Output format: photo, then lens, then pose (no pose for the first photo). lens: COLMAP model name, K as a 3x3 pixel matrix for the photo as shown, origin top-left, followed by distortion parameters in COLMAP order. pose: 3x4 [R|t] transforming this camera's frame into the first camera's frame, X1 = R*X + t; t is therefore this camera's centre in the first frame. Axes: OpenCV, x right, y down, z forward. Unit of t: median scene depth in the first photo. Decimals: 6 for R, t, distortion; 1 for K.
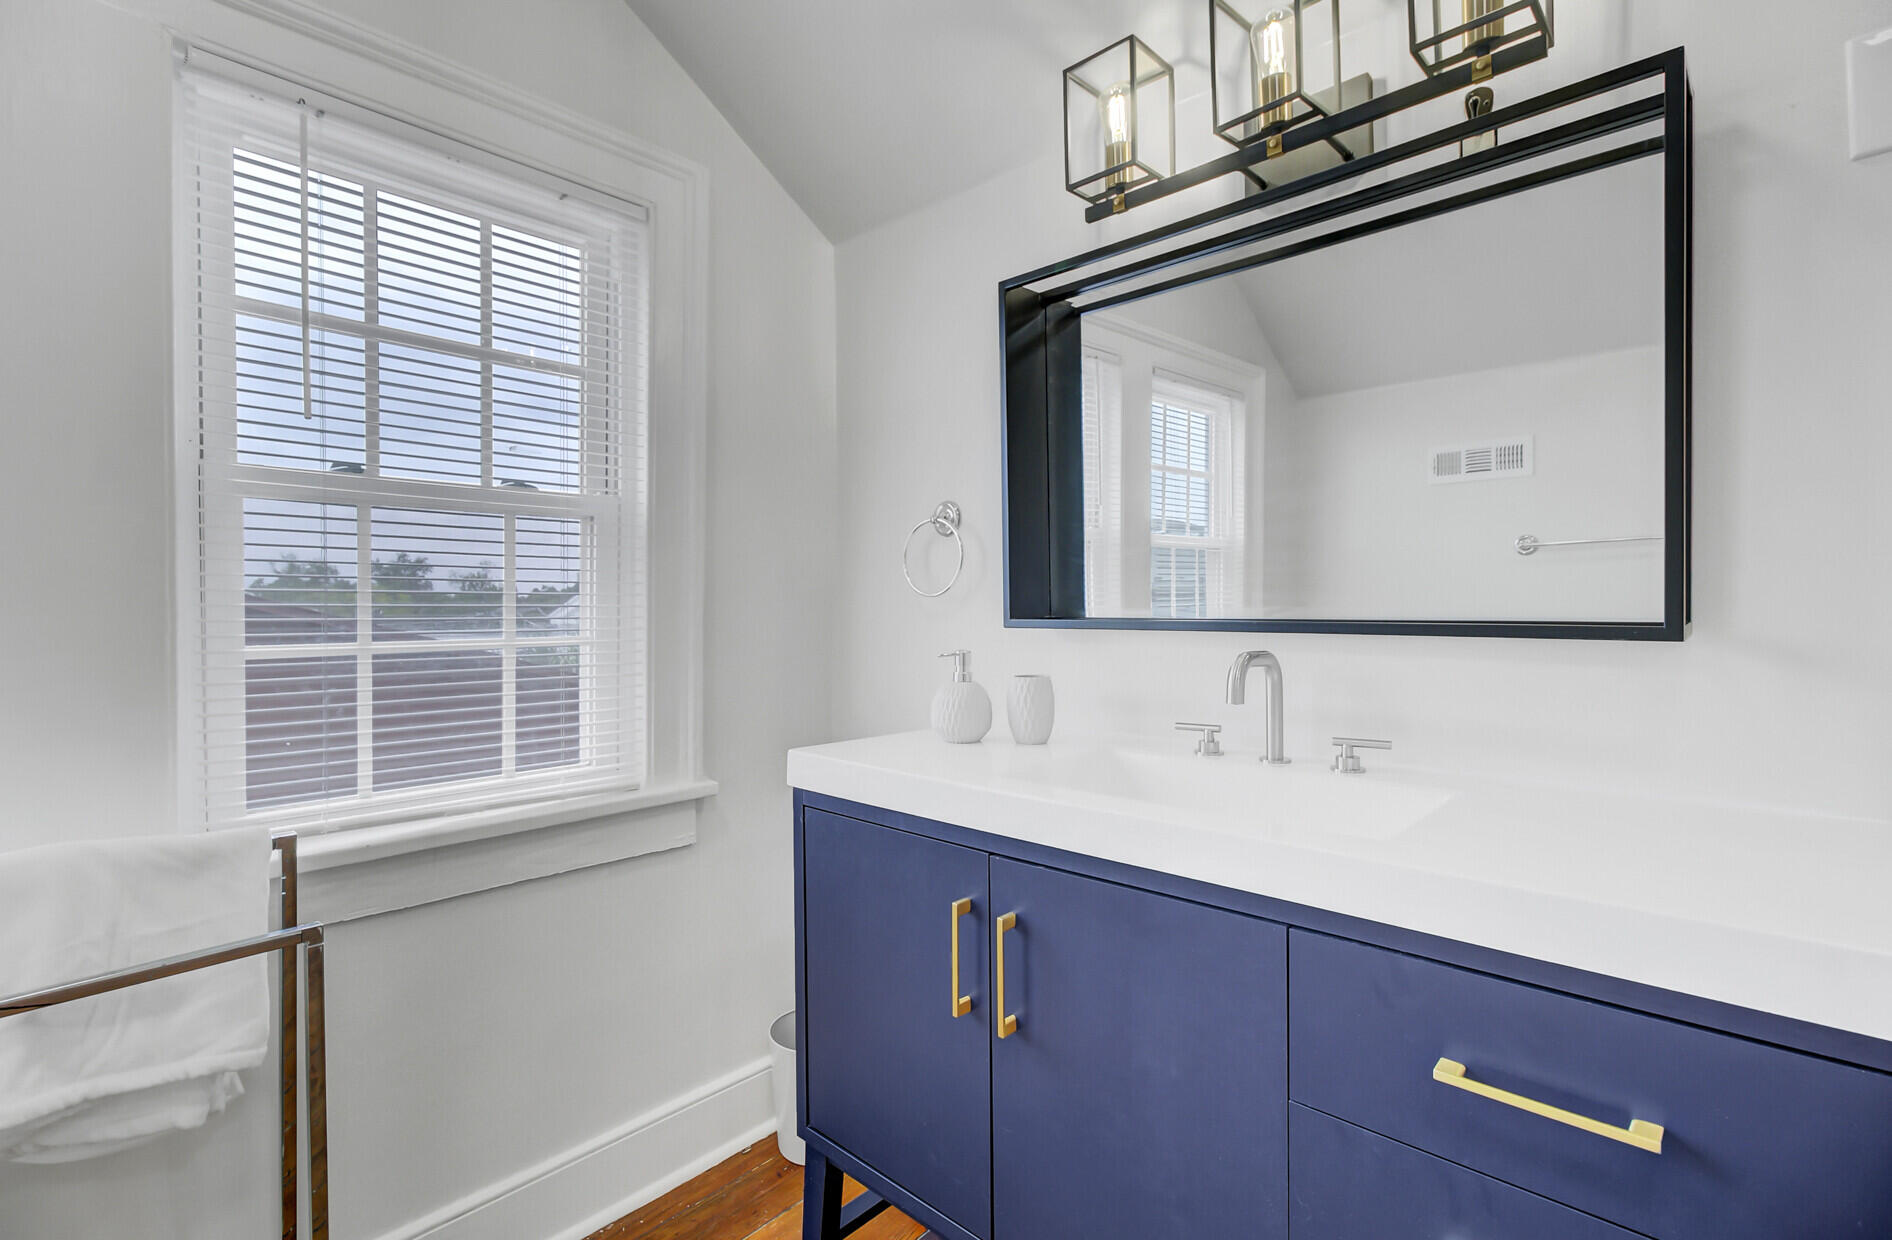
lens RADIAL K [[883.2, 0, 953.9], [0, 883.2, 623.7], [0, 0, 1]] dist [-0.006638, -0.000237]
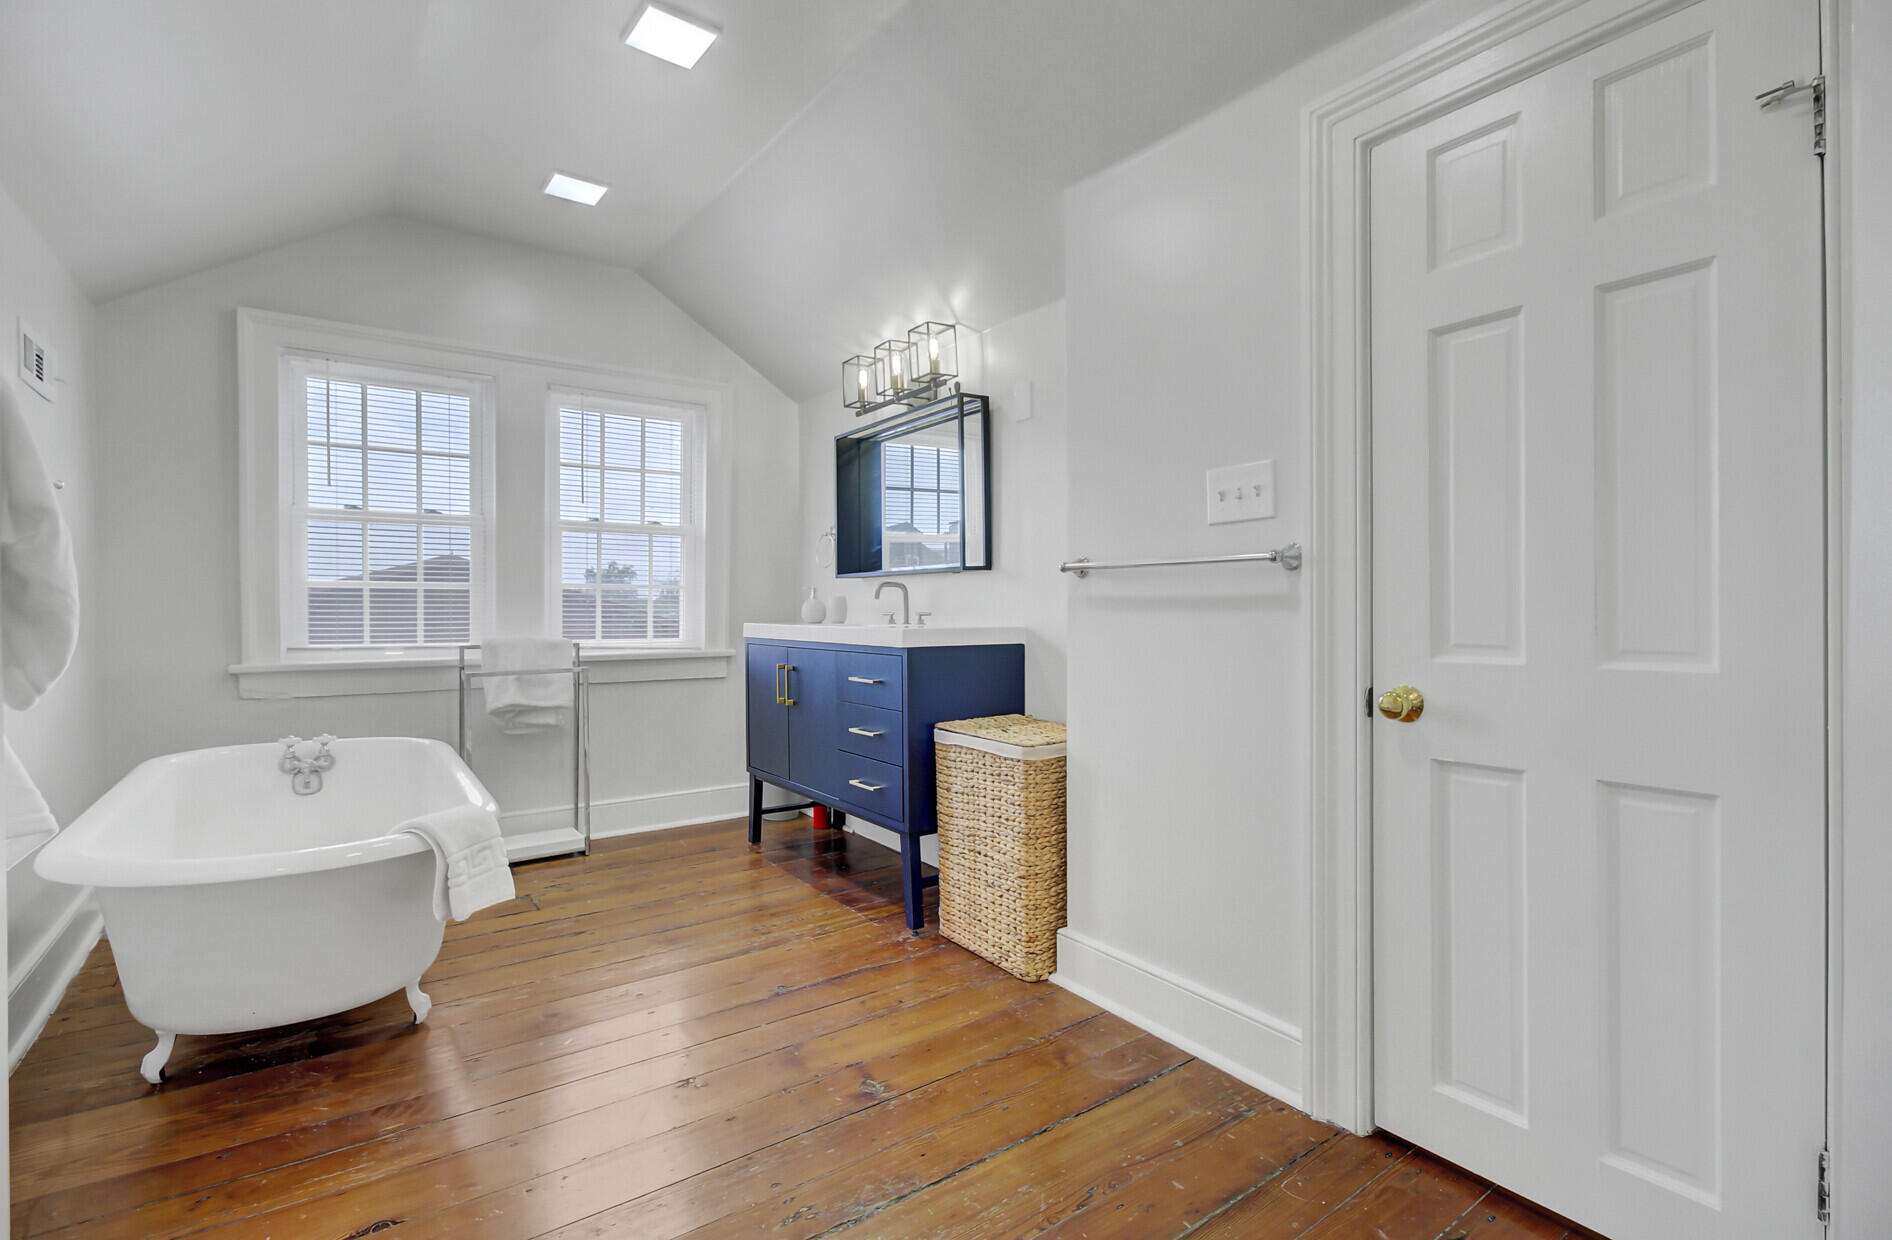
lens RADIAL K [[883.2, 0, 927.4], [0, 883.2, 610.2], [0, 0, 1]] dist [-0.006638, -0.000237]
pose [[0.978350, 0.001353, -0.206954, 0.861967], [-0.004446, 0.999885, -0.014479, 0.135663], [0.206910, 0.015086, 0.978244, -1.415731]]
